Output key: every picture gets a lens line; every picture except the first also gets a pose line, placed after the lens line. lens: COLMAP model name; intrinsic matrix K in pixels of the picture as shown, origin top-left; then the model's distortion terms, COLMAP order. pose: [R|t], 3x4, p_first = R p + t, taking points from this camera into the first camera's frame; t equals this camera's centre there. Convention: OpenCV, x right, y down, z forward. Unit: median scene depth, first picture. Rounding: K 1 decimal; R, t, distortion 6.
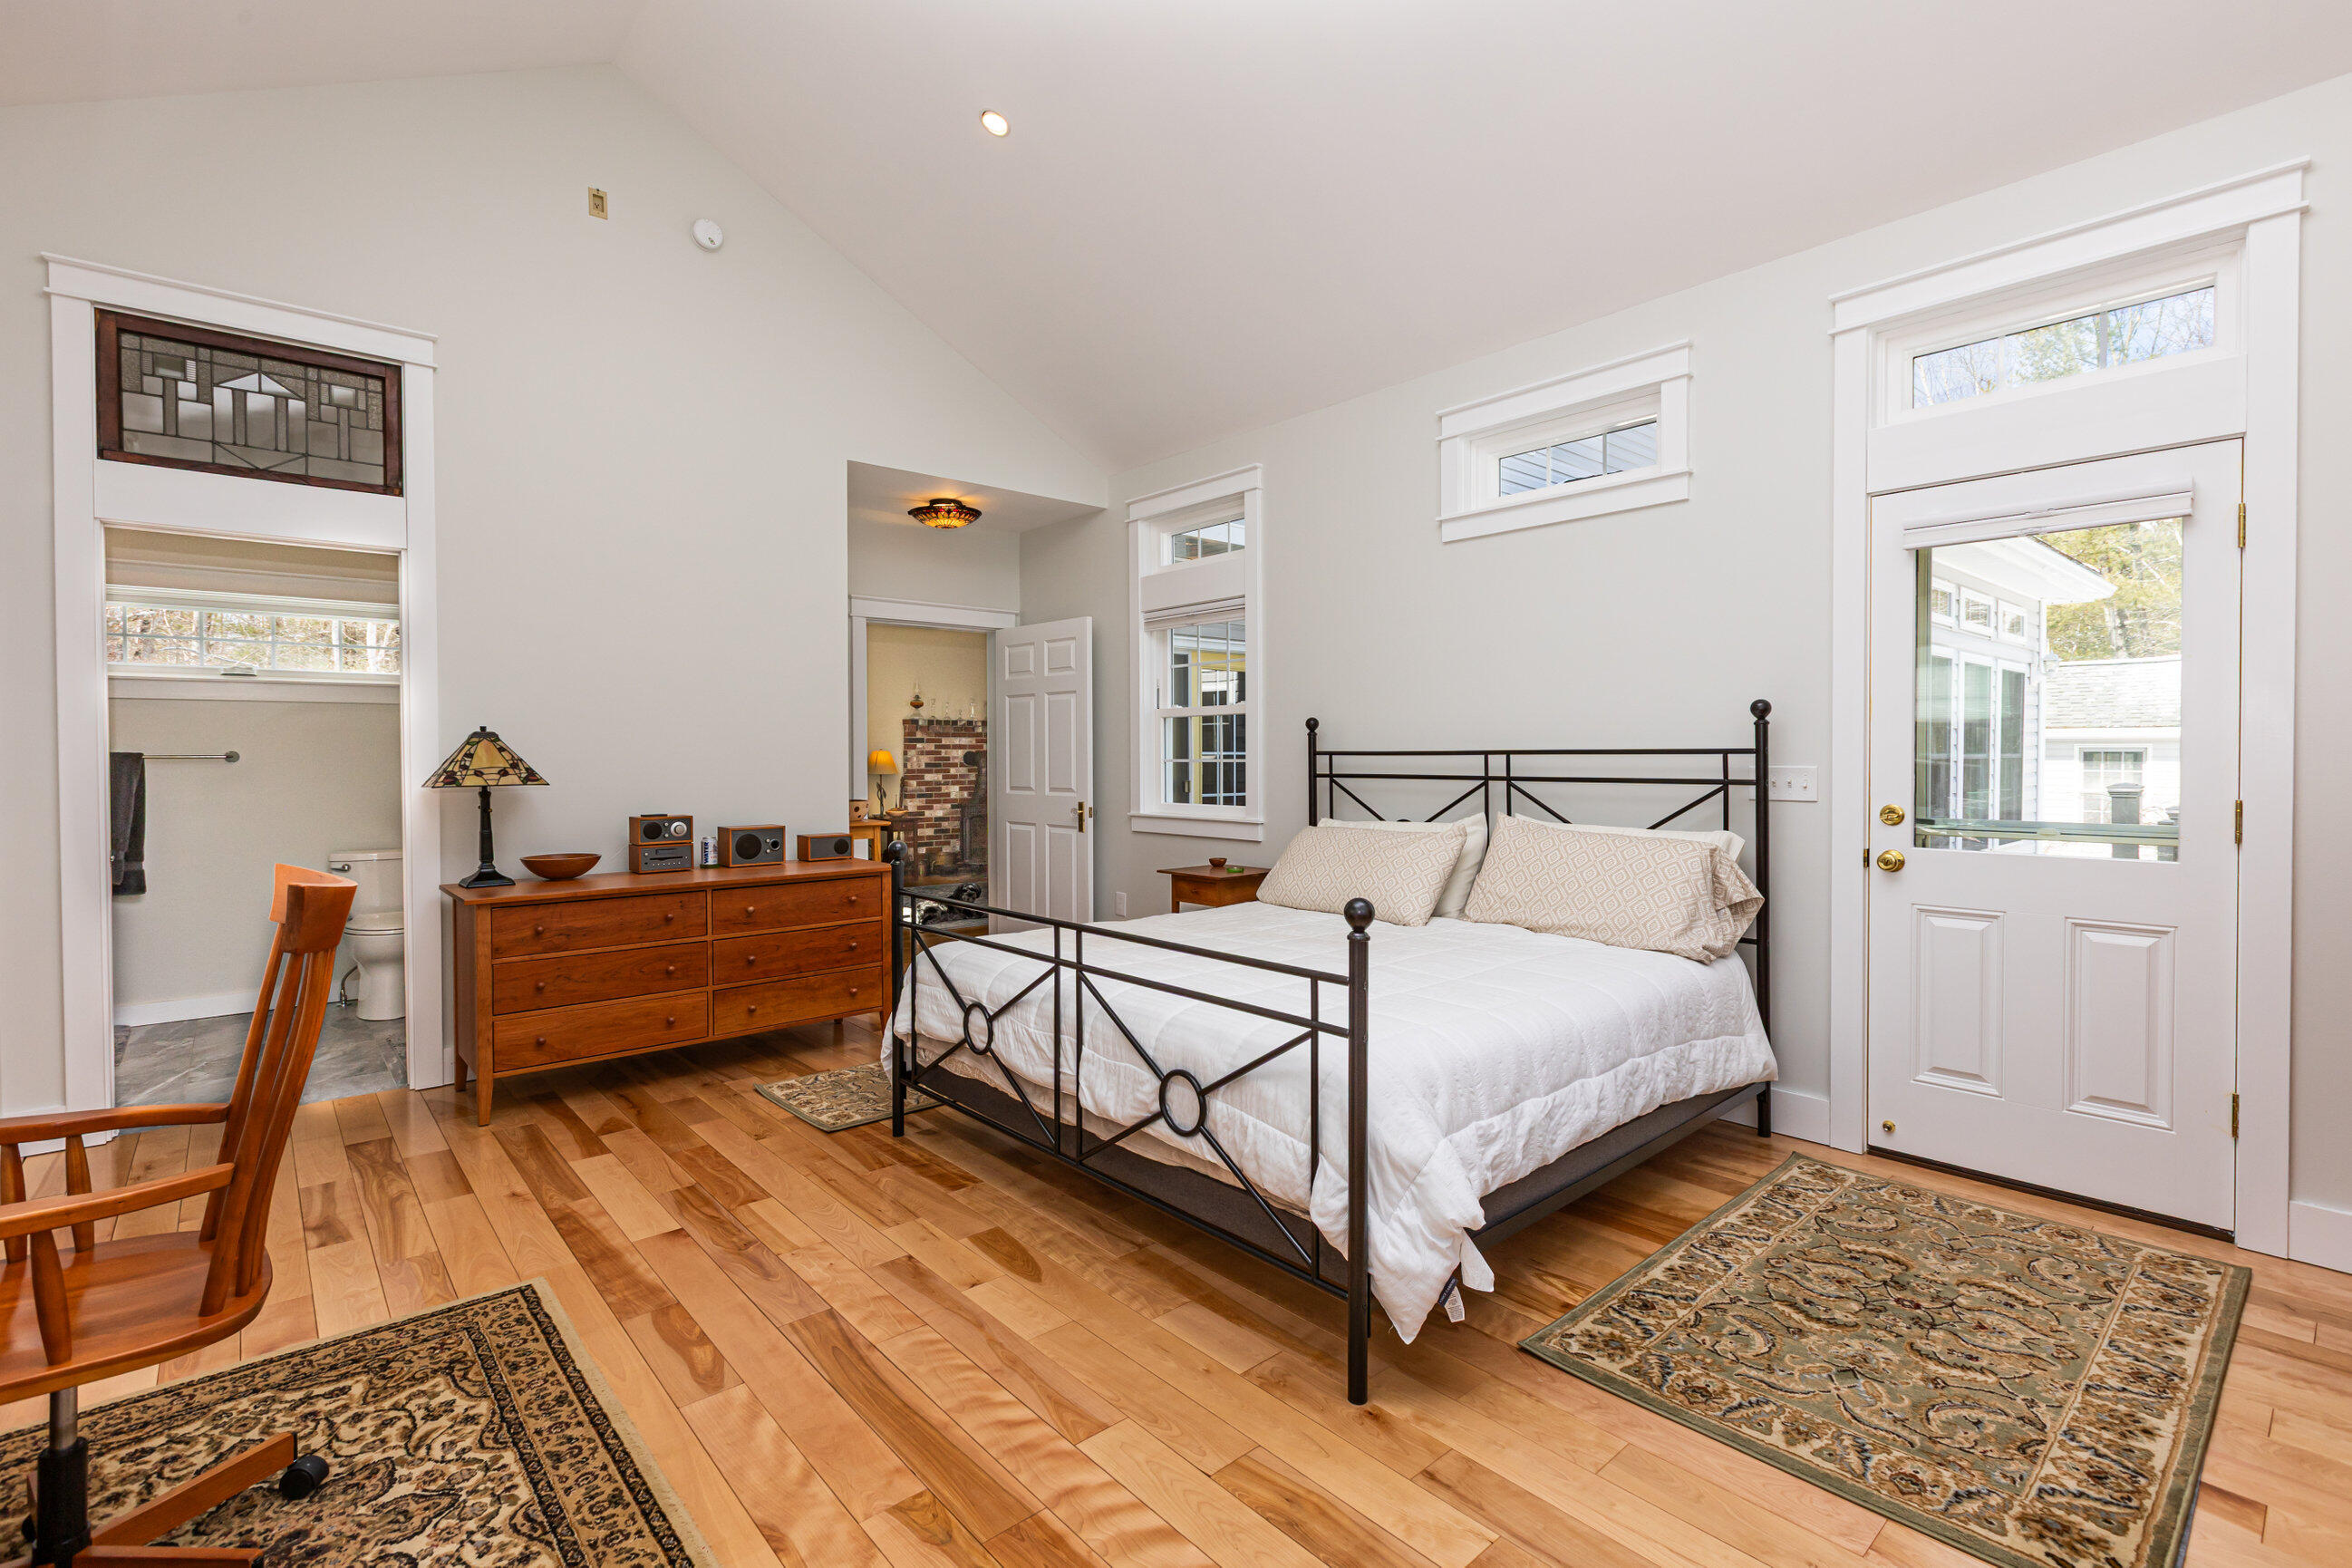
lens RADIAL K [[1065.4, 0, 1167.2], [0, 1065.4, 764.1], [0, 0, 1]] dist [0.001417, -0.000184]
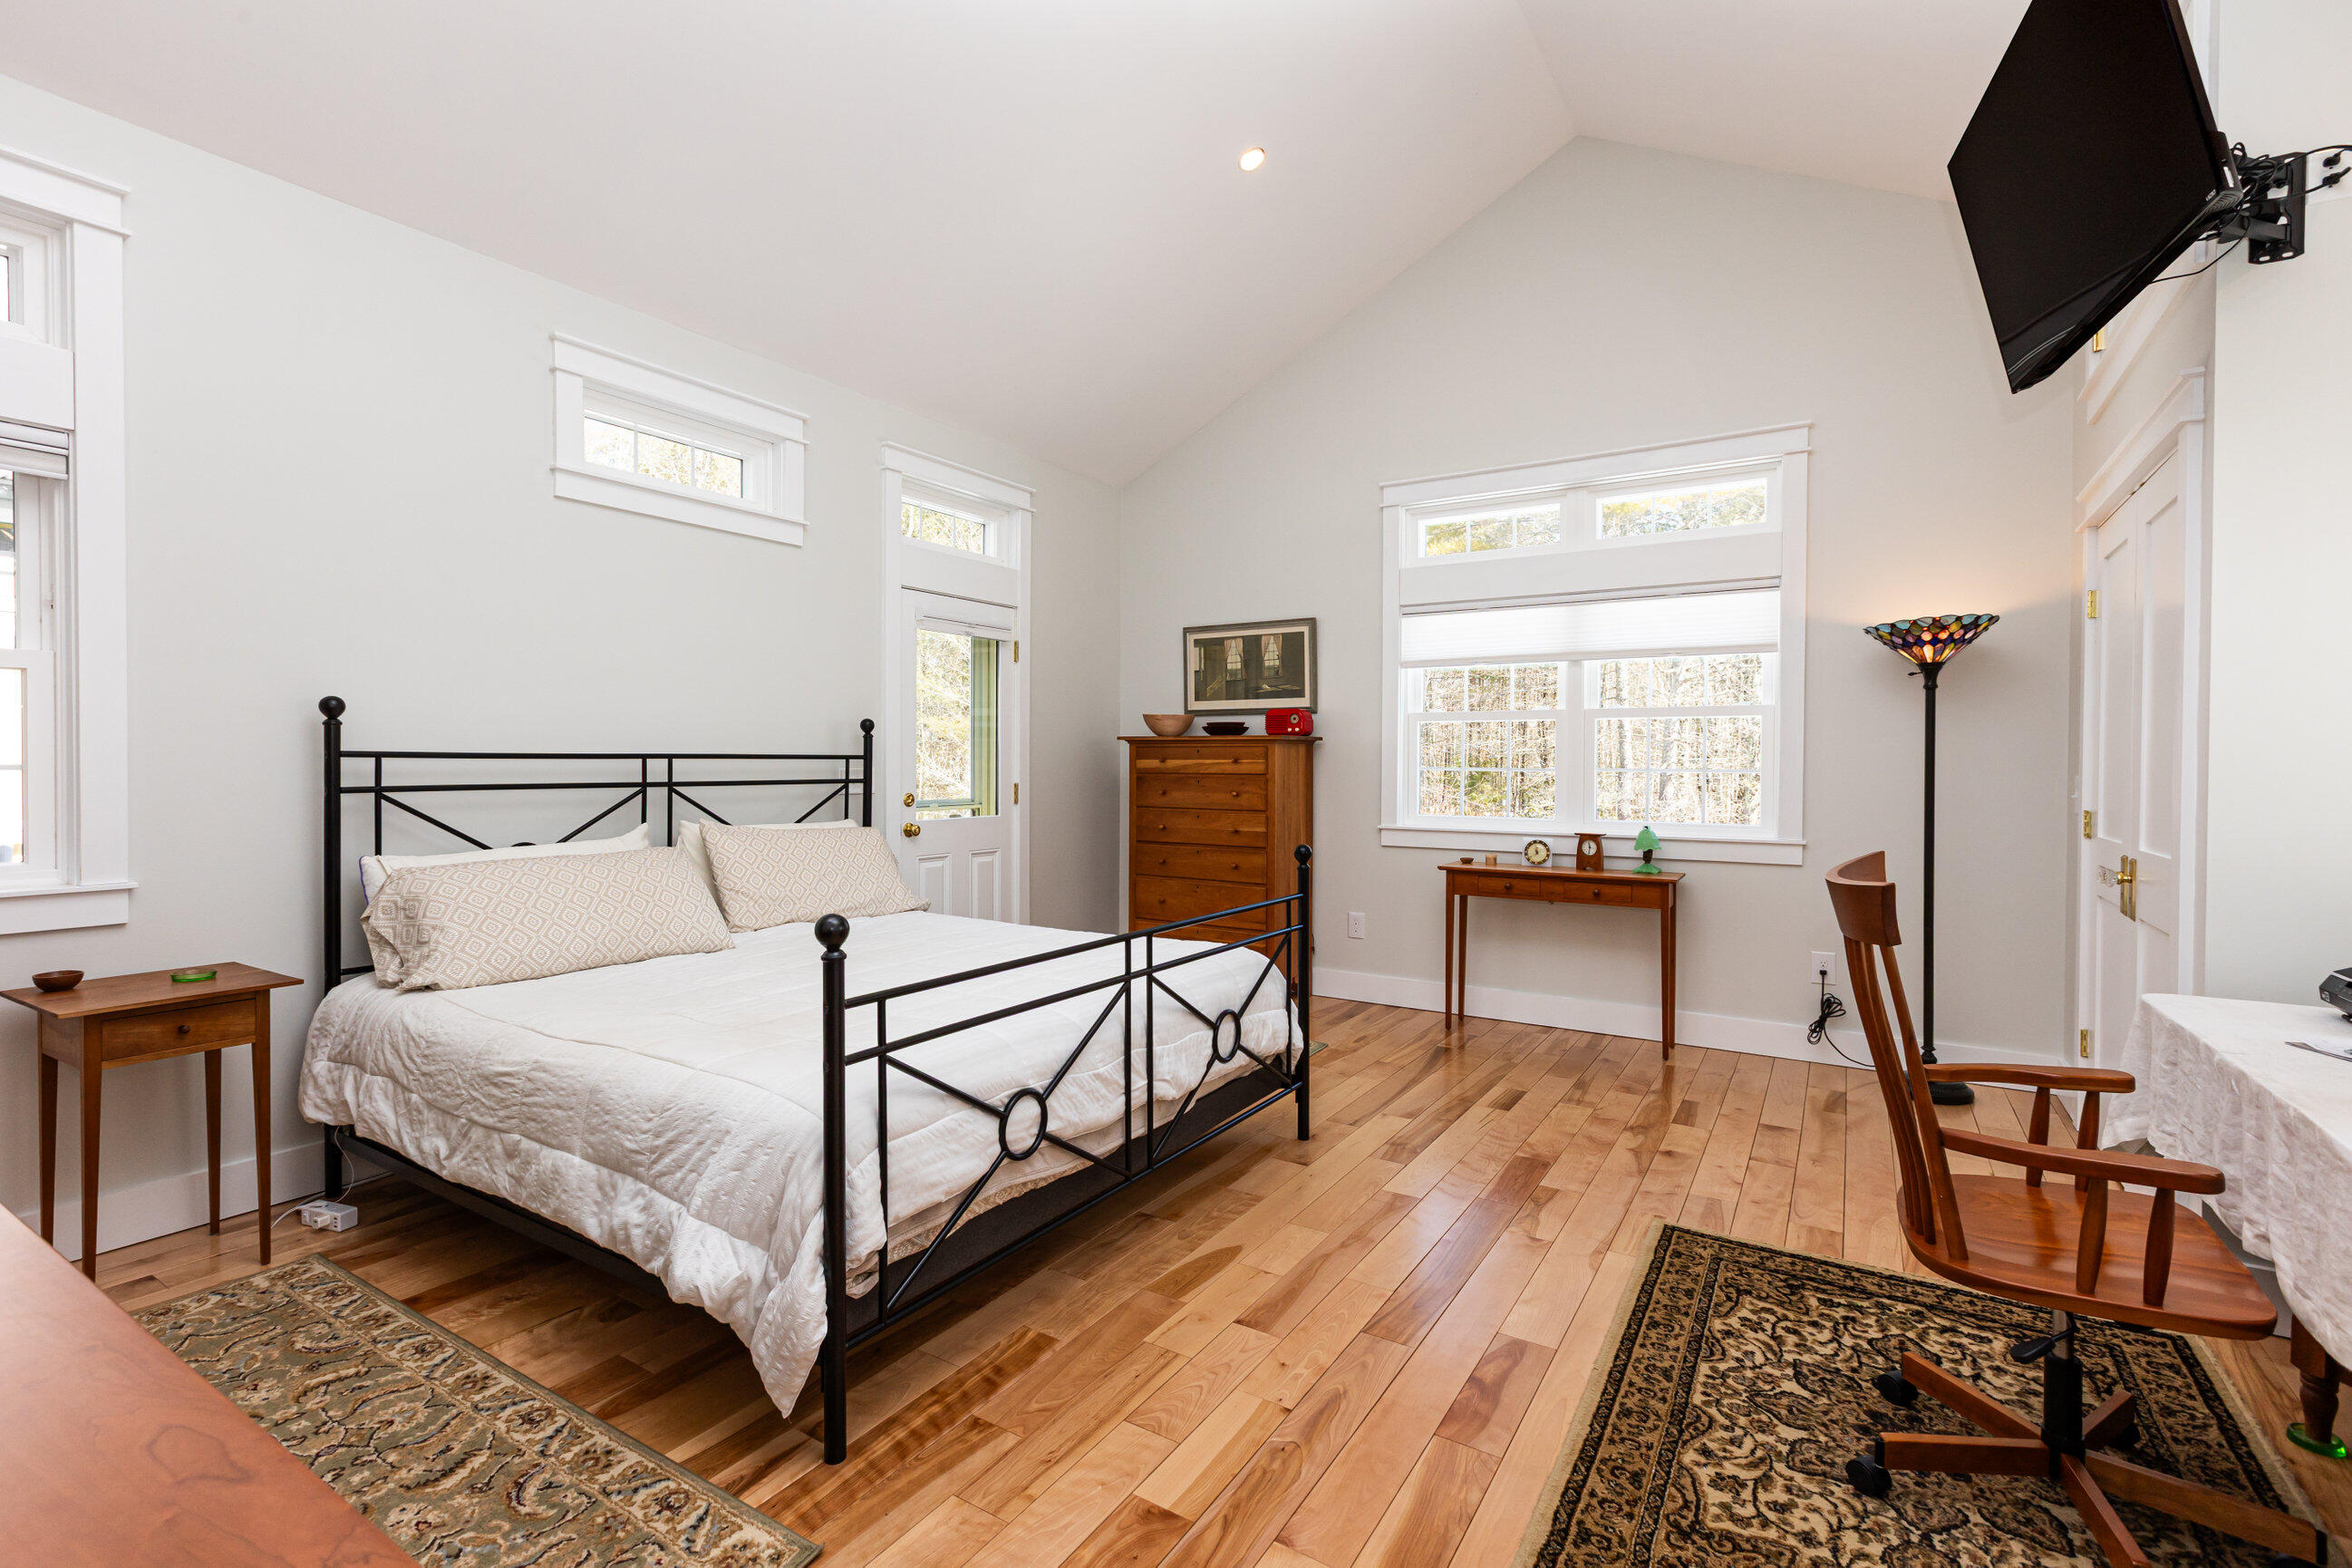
lens RADIAL K [[1065.4, 0, 1167.2], [0, 1065.4, 764.1], [0, 0, 1]] dist [0.001417, -0.000184]
pose [[-0.278382, -0.001151, 0.960470, -1.361209], [0.004952, 0.999984, 0.002633, -0.008649], [-0.960458, 0.005490, -0.278372, 1.636346]]
